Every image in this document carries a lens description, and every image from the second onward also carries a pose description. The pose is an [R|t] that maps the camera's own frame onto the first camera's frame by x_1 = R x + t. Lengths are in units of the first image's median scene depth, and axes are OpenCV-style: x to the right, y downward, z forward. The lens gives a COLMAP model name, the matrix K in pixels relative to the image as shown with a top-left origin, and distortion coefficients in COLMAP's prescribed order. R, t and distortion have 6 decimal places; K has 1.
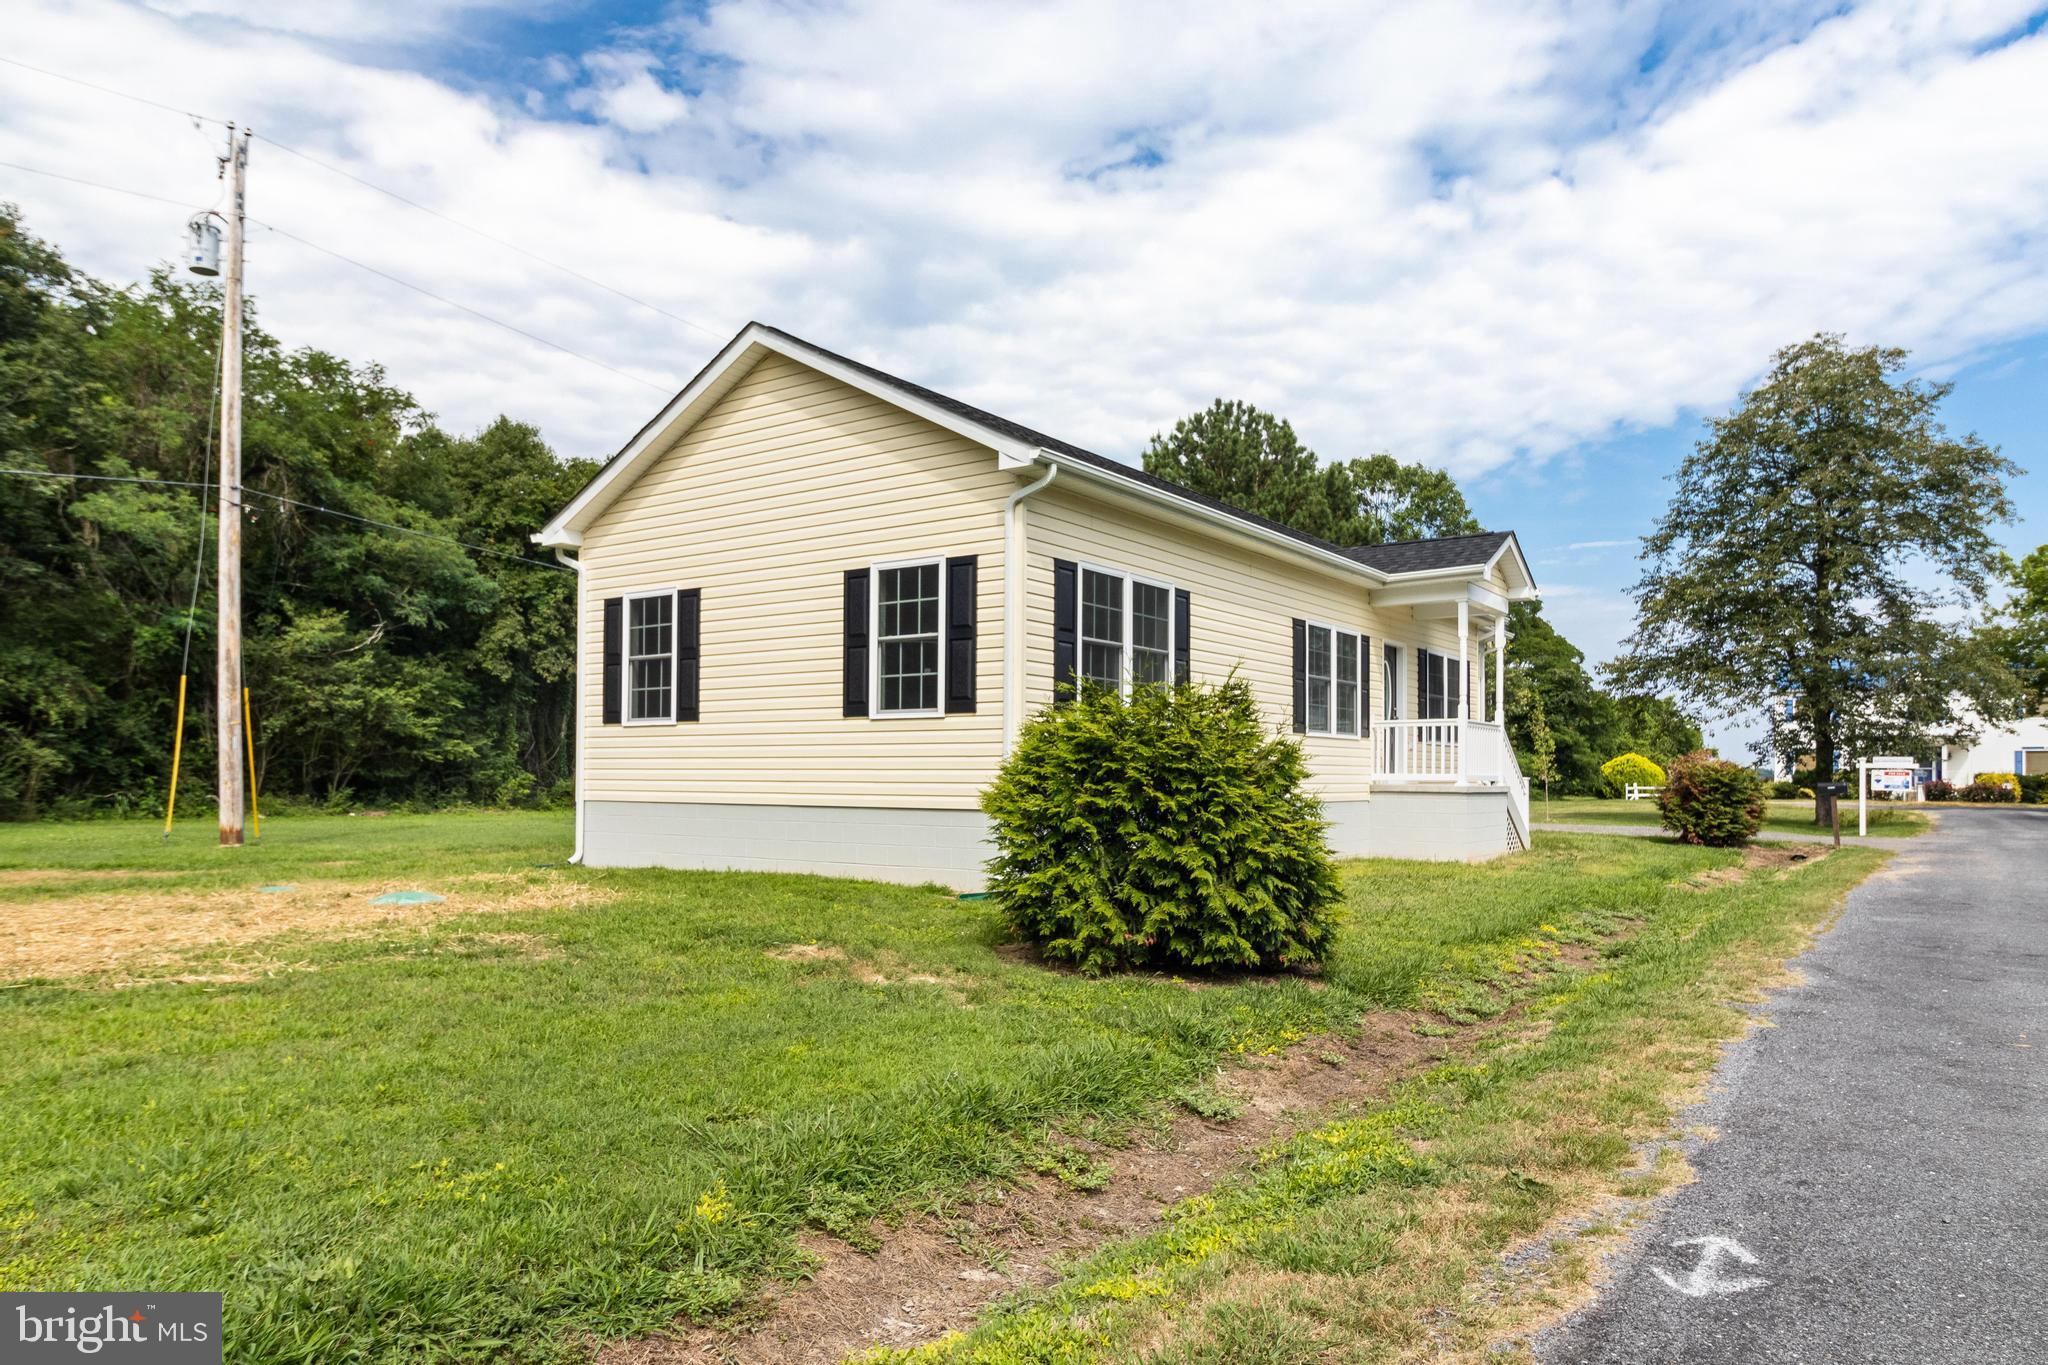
lens RADIAL K [[1336.3, 0, 1021.8], [0, 1336.3, 775.0], [0, 0, 1]] dist [-0.034893, -0.001113]
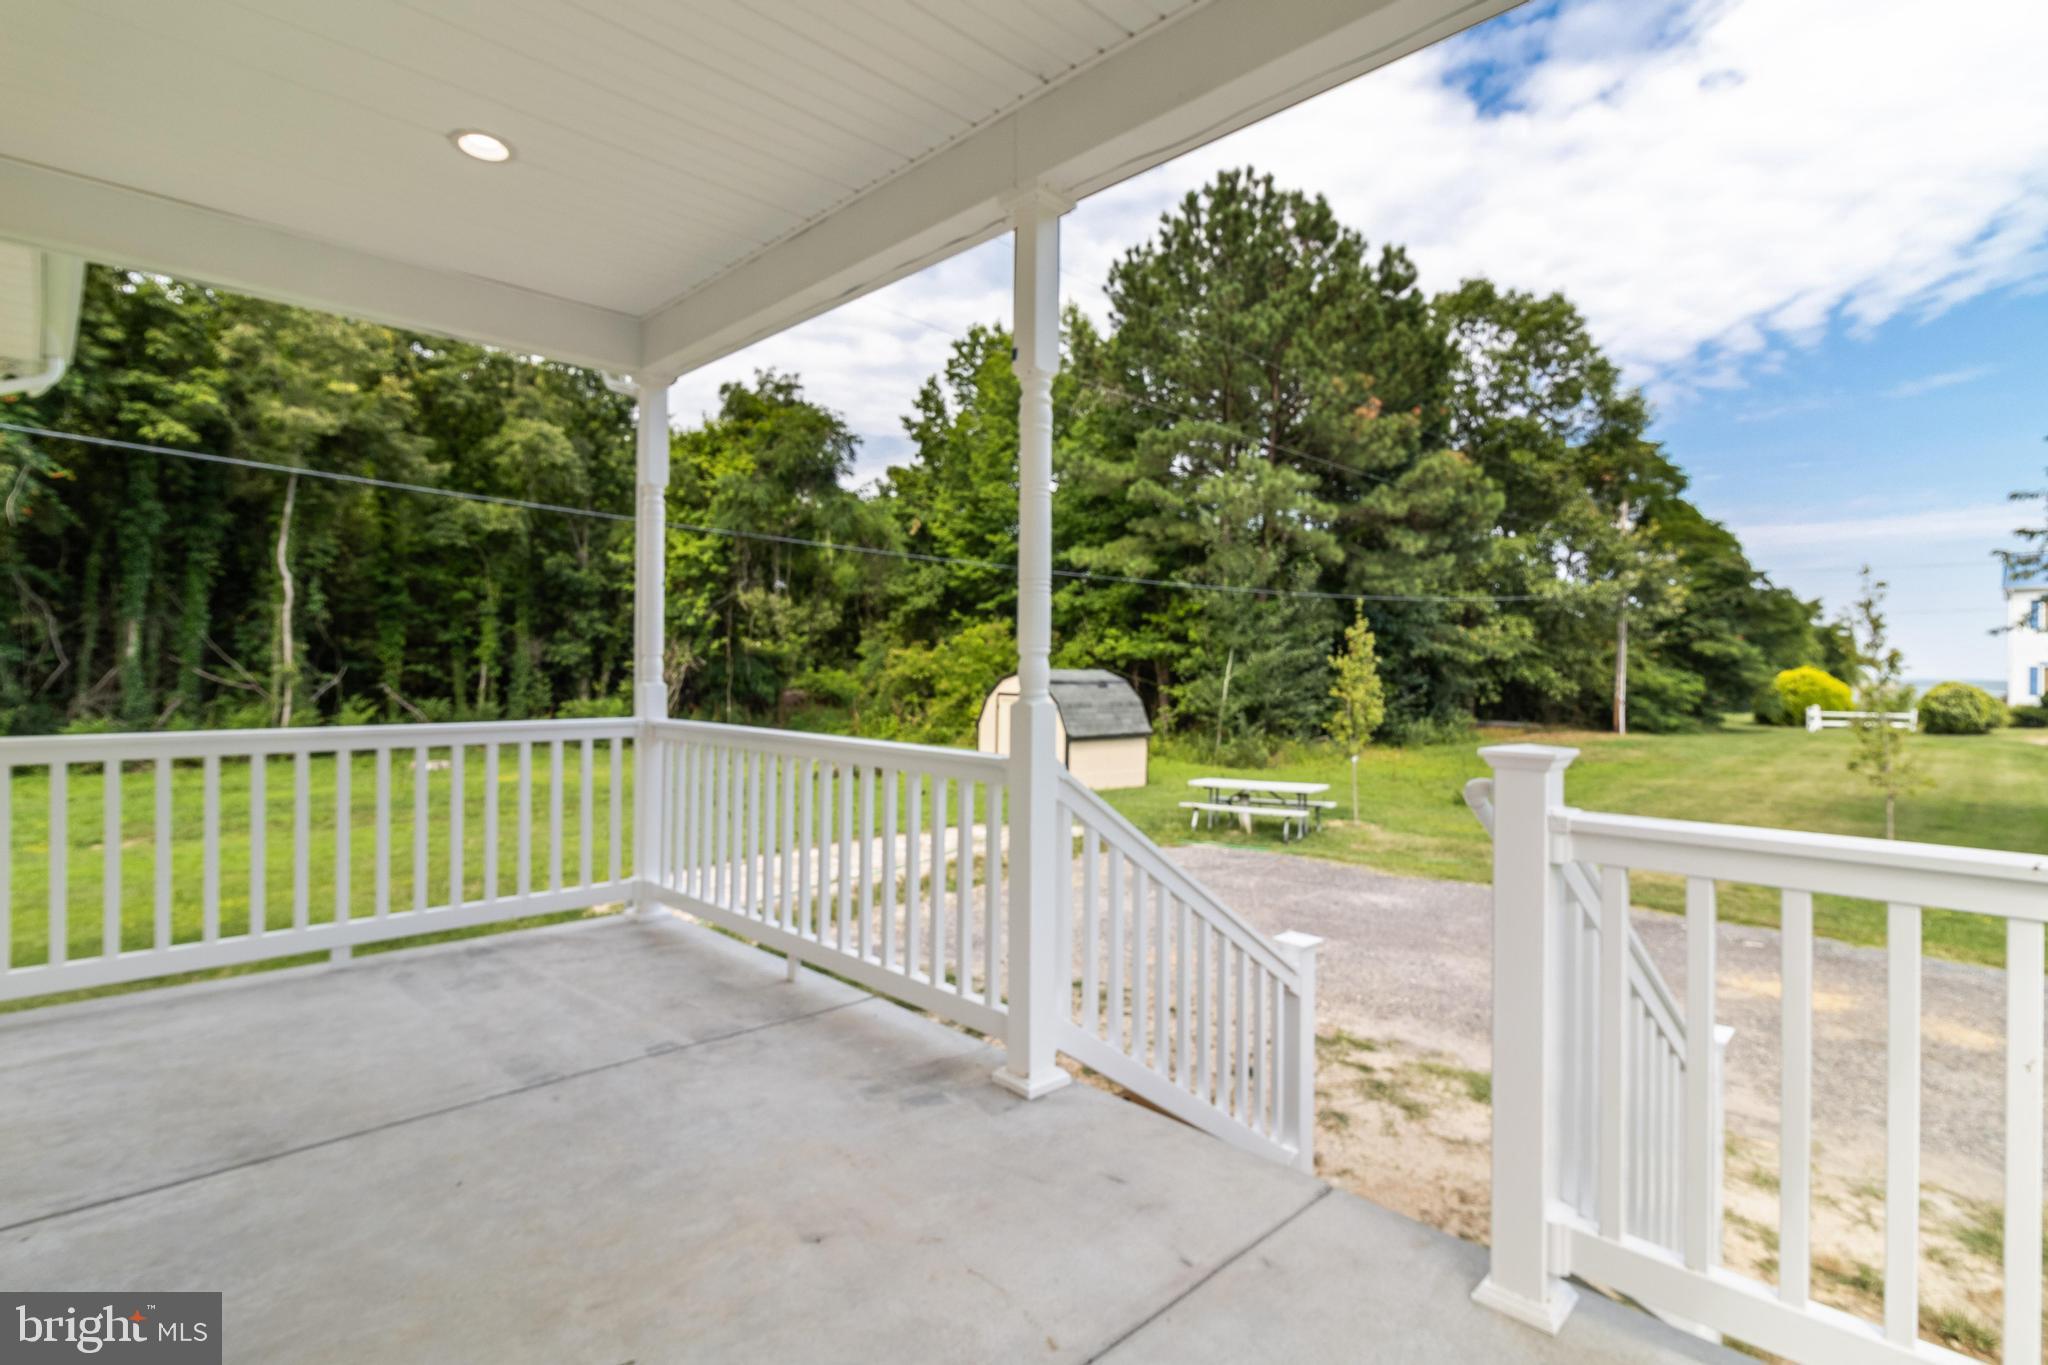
lens RADIAL K [[986.9, 0, 1035.7], [0, 986.9, 682.8], [0, 0, 1]] dist [0.000442, -0.000582]
pose [[0.985857, 0.008260, -0.167384, 0.118338], [-0.005623, 0.999853, 0.016221, -0.016413], [0.167494, -0.015050, 0.985758, 0.392623]]
